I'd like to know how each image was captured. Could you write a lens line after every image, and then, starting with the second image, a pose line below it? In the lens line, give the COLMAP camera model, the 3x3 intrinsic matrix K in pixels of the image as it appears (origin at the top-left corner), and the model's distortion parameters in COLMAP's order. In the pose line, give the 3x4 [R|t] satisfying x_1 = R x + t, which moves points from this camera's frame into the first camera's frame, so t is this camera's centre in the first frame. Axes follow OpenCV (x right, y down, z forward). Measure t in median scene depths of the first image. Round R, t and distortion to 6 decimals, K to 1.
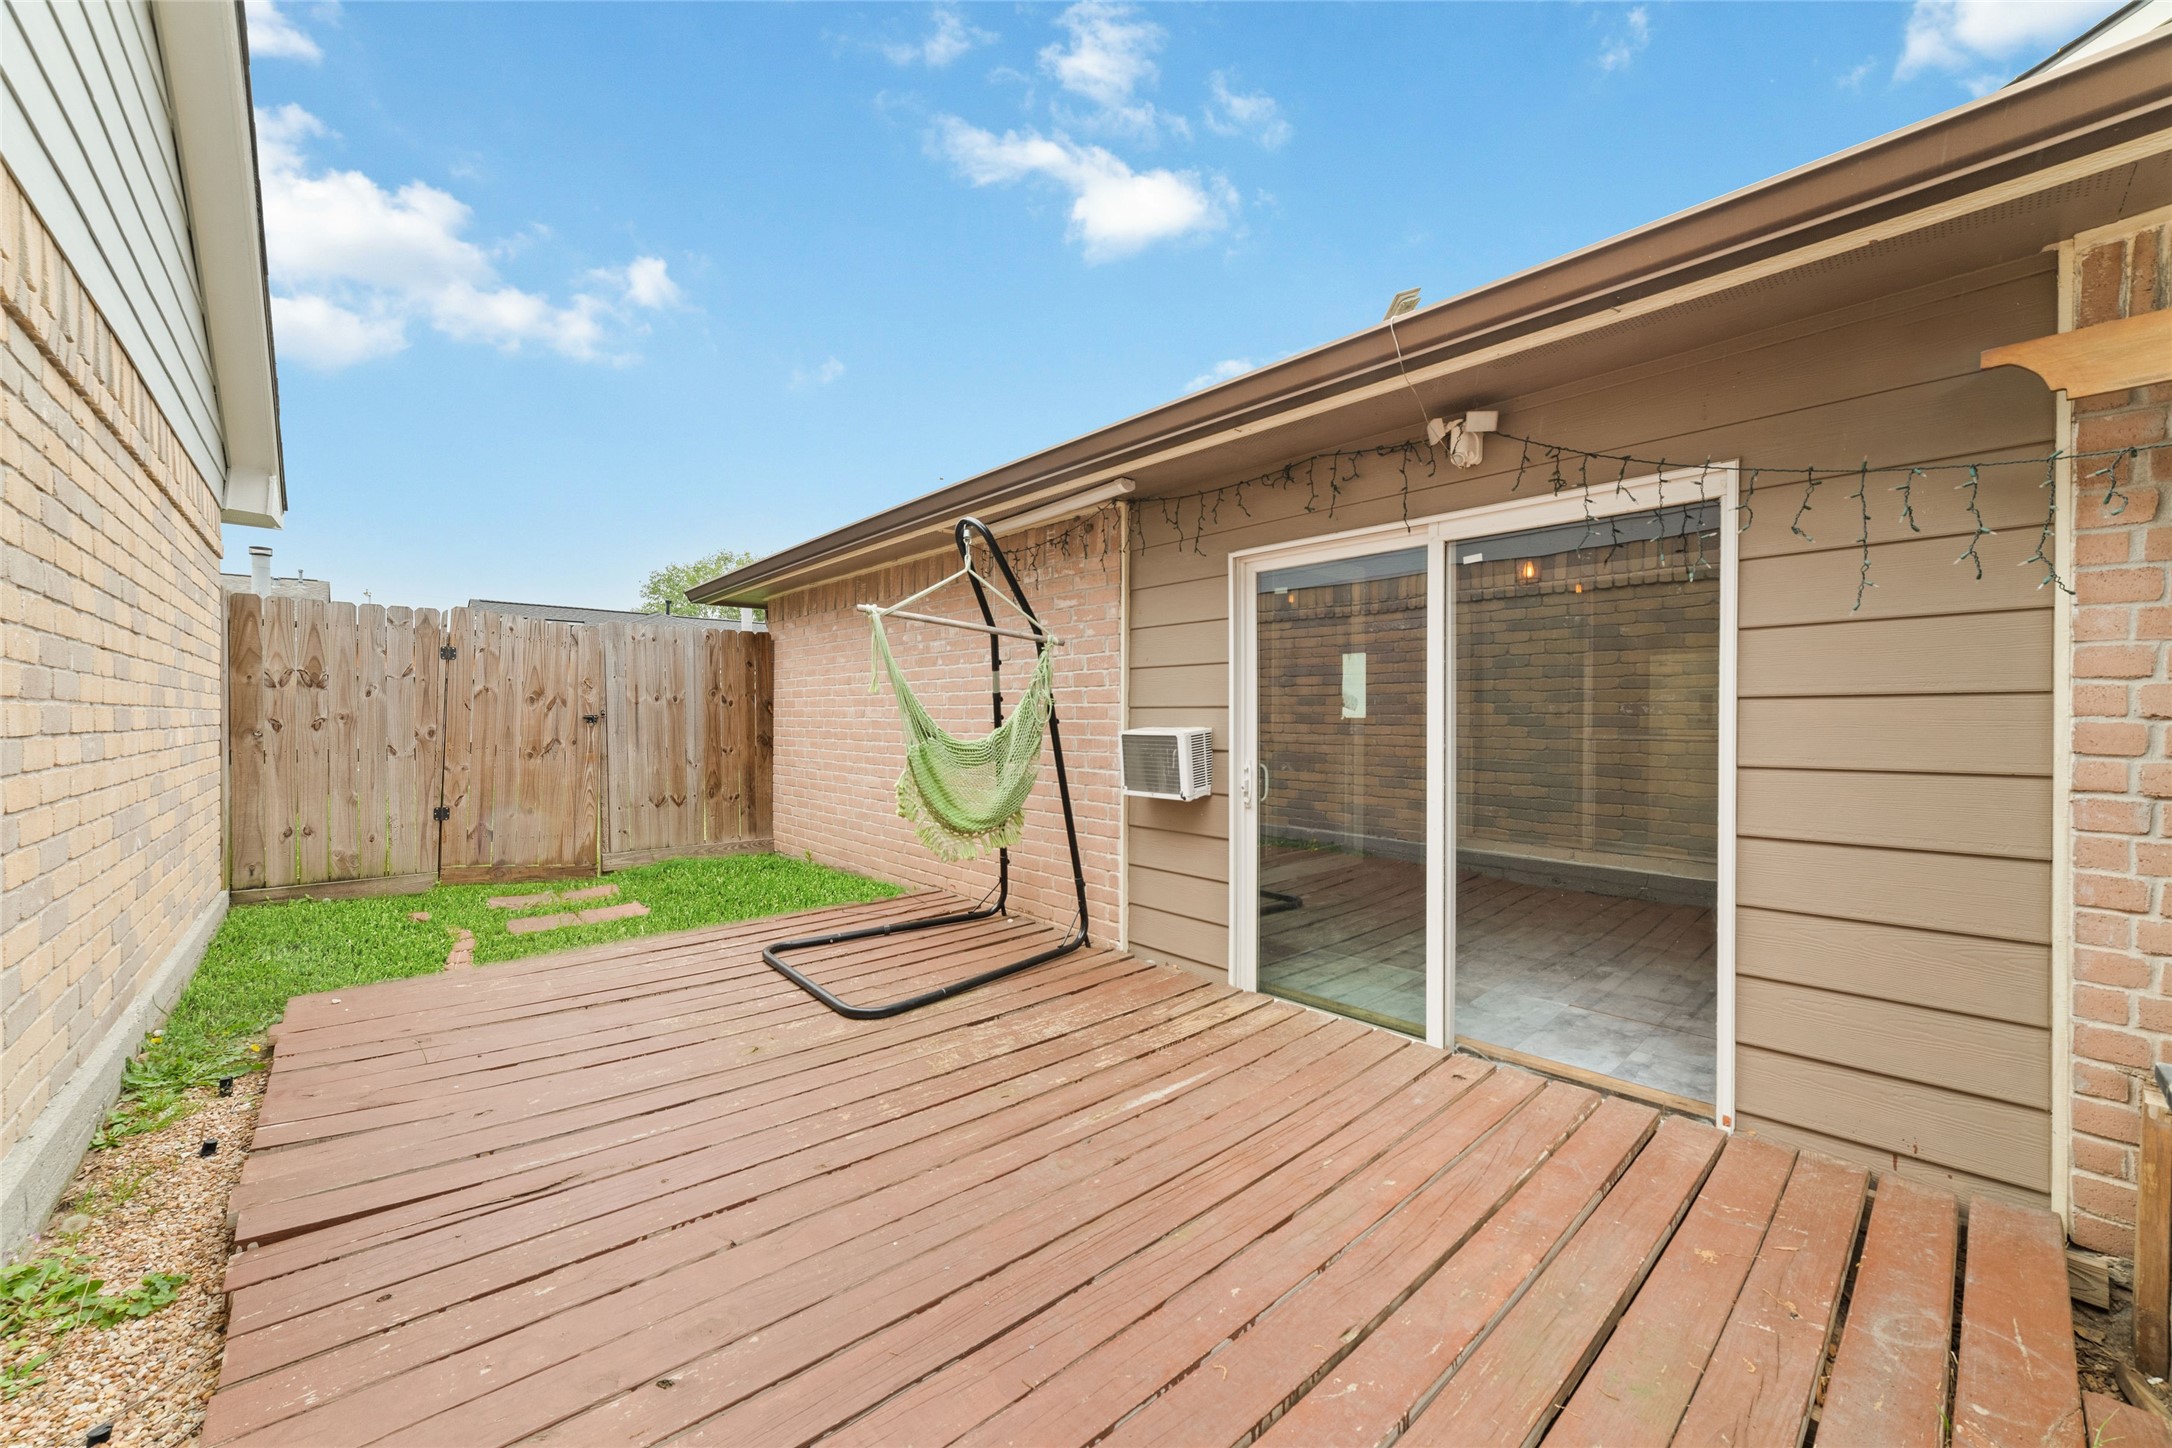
lens RADIAL K [[822.5, 0, 1083.9], [0, 822.5, 719.8], [0, 0, 1]] dist [-0.024677, 0.009271]
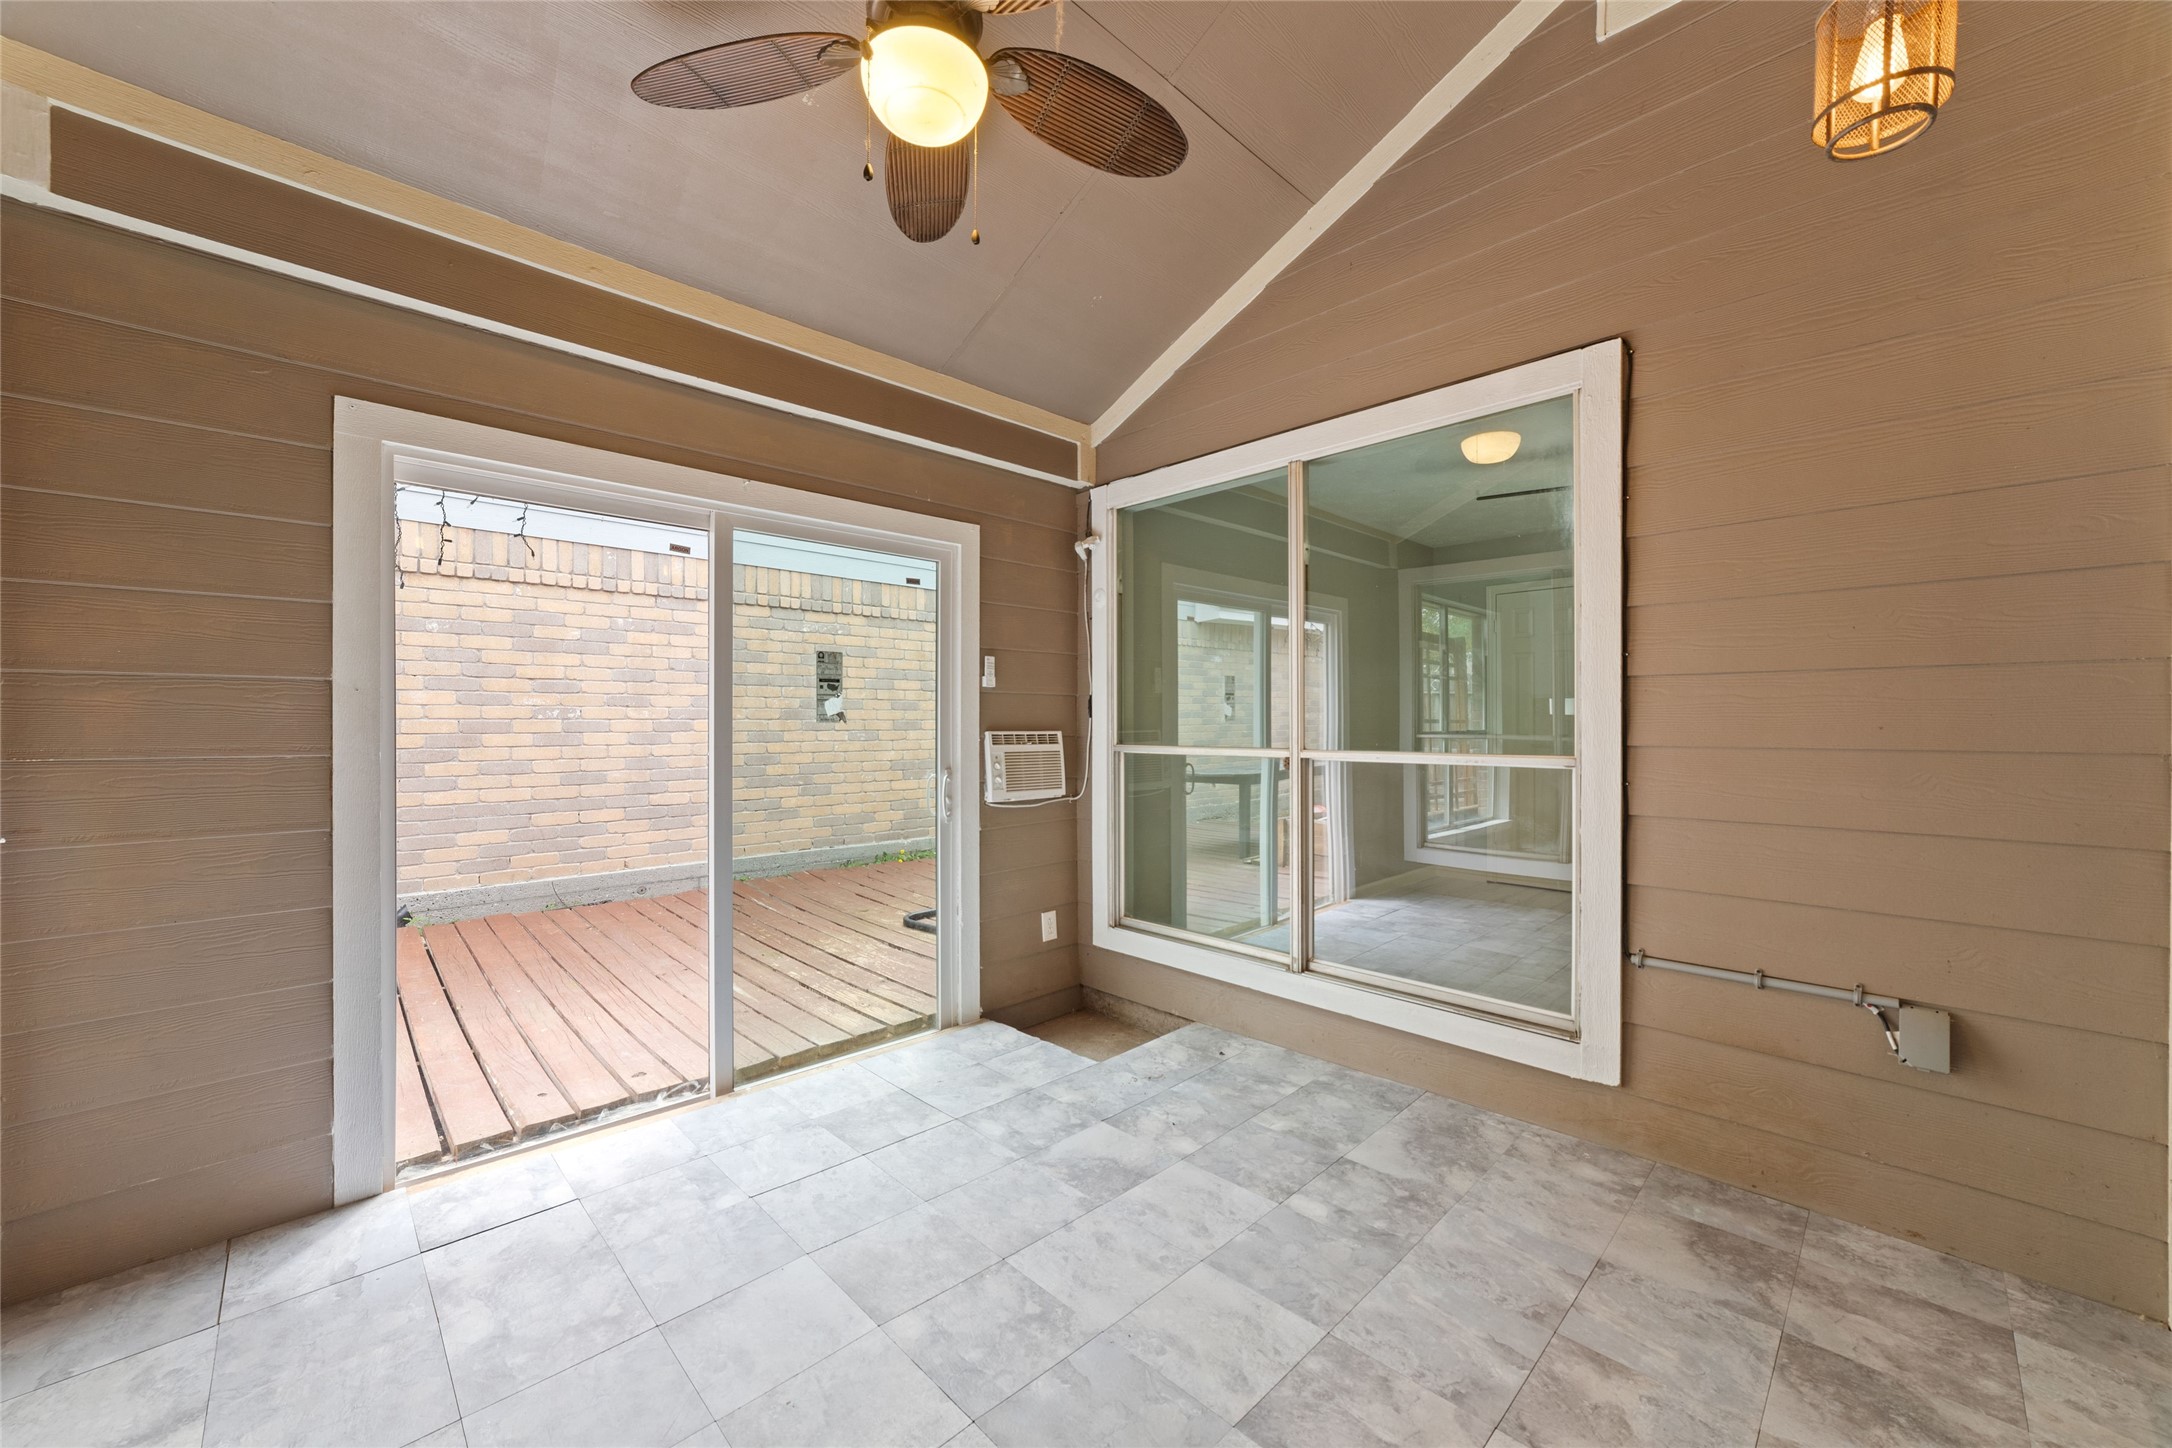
lens RADIAL K [[827.6, 0, 1082.1], [0, 827.6, 724.1], [0, 0, 1]] dist [-0.027706, 0.009512]
pose [[0.033986, -0.001855, -0.999421, 1.264633], [-0.006528, 0.999977, -0.002078, 0.003359], [0.999401, 0.006595, 0.033973, 1.282140]]
